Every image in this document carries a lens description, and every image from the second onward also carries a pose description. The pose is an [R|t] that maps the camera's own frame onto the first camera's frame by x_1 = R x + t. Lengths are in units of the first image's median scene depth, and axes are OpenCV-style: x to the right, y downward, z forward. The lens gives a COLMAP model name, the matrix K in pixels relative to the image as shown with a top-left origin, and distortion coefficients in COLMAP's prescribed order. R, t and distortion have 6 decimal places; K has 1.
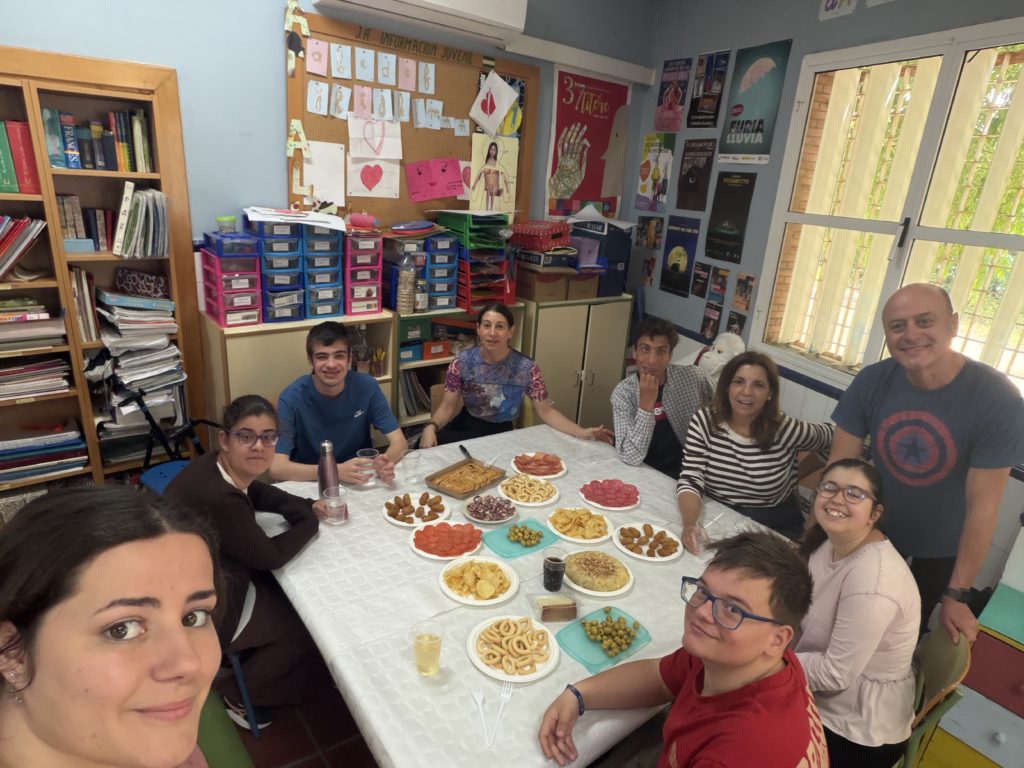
lens RADIAL K [[588.2, 0, 512.0], [0, 588.2, 384.0], [0, 0, 1]] dist [-0.053360, 0.022734]
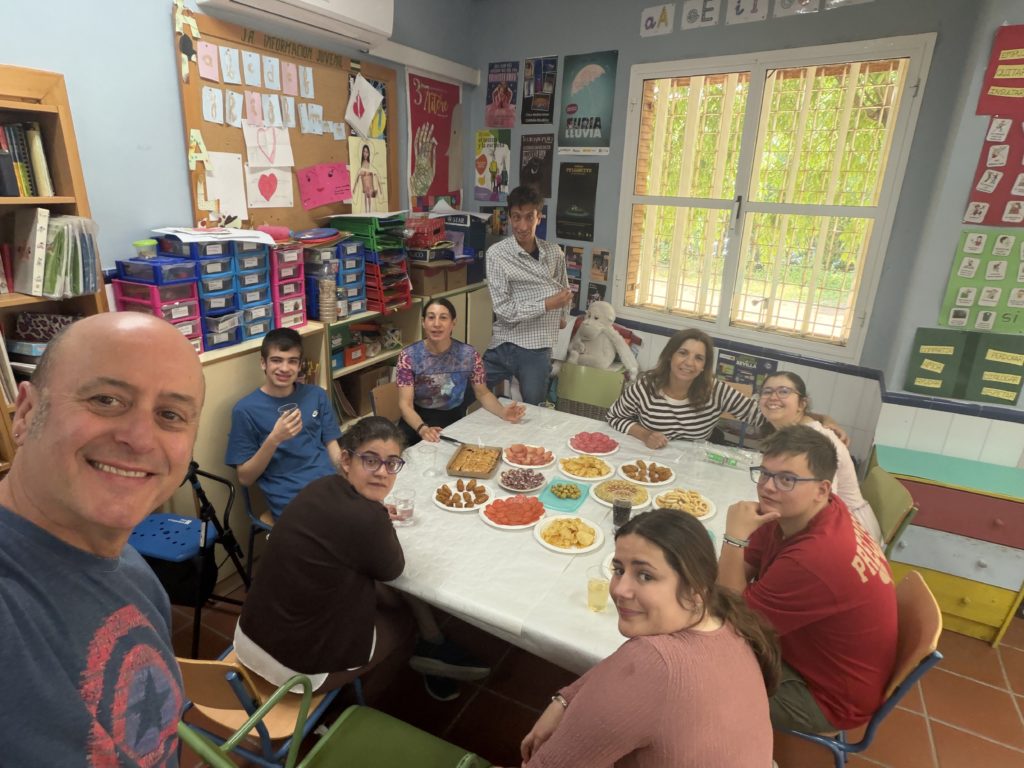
lens RADIAL K [[588.2, 0, 512.0], [0, 588.2, 384.0], [0, 0, 1]] dist [-0.053360, 0.022734]
pose [[0.913061, -0.179211, 0.366338, -0.266481], [0.173510, 0.983626, 0.048731, -0.012436], [-0.369072, 0.019069, 0.929205, -0.024945]]
